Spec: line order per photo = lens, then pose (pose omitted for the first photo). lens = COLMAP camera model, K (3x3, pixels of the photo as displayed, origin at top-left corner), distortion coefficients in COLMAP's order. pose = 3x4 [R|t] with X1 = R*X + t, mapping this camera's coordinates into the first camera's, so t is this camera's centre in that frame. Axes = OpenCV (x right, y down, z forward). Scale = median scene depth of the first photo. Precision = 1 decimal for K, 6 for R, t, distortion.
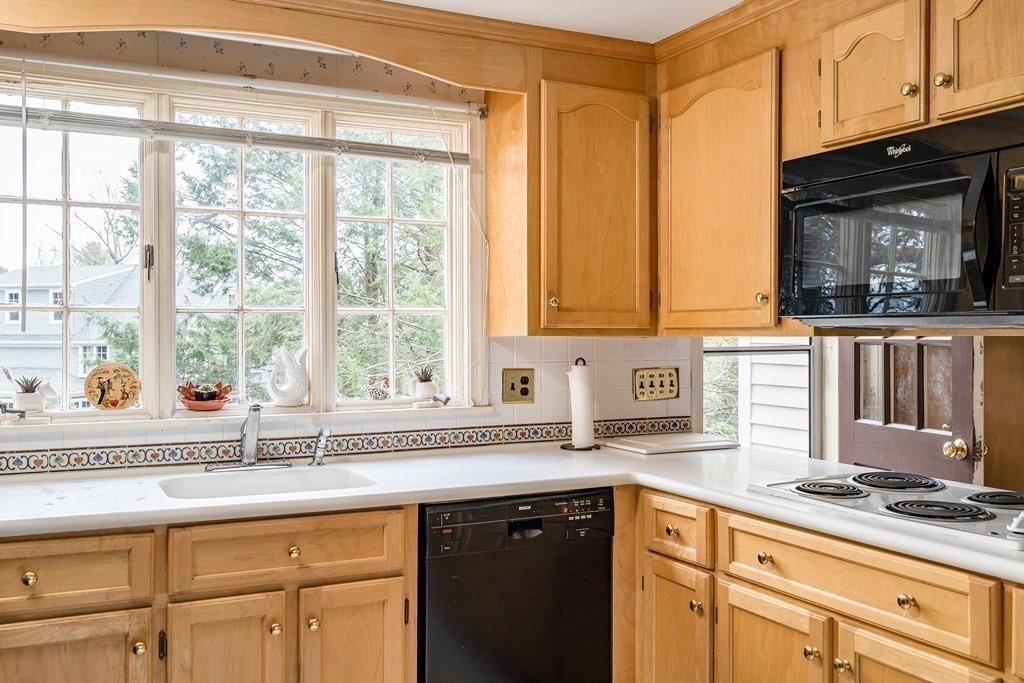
lens RADIAL K [[911.8, 0, 512.0], [0, 911.8, 341.5], [0, 0, 1]] dist [-0.000267, 0.002148]
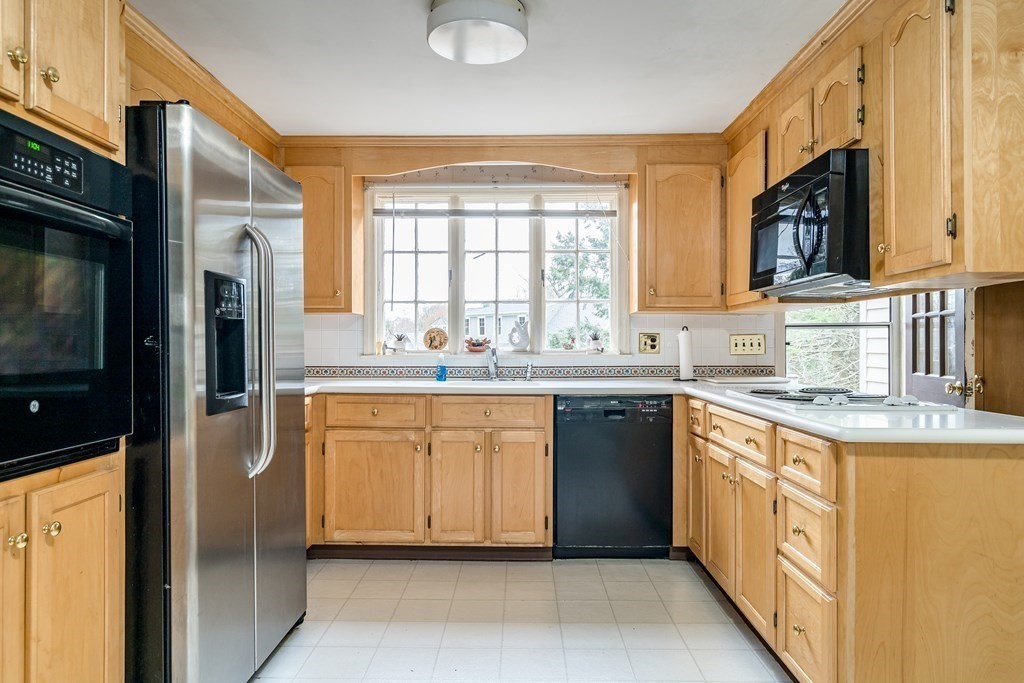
lens RADIAL K [[644.0, 0, 512.0], [0, 644.0, 341.5], [0, 0, 1]] dist [-0.003426, -0.001112]
pose [[0.886849, -0.001022, -0.462058, 0.376637], [-0.004943, 0.999919, -0.011700, 0.068402], [0.462033, 0.012660, 0.886773, -0.208269]]
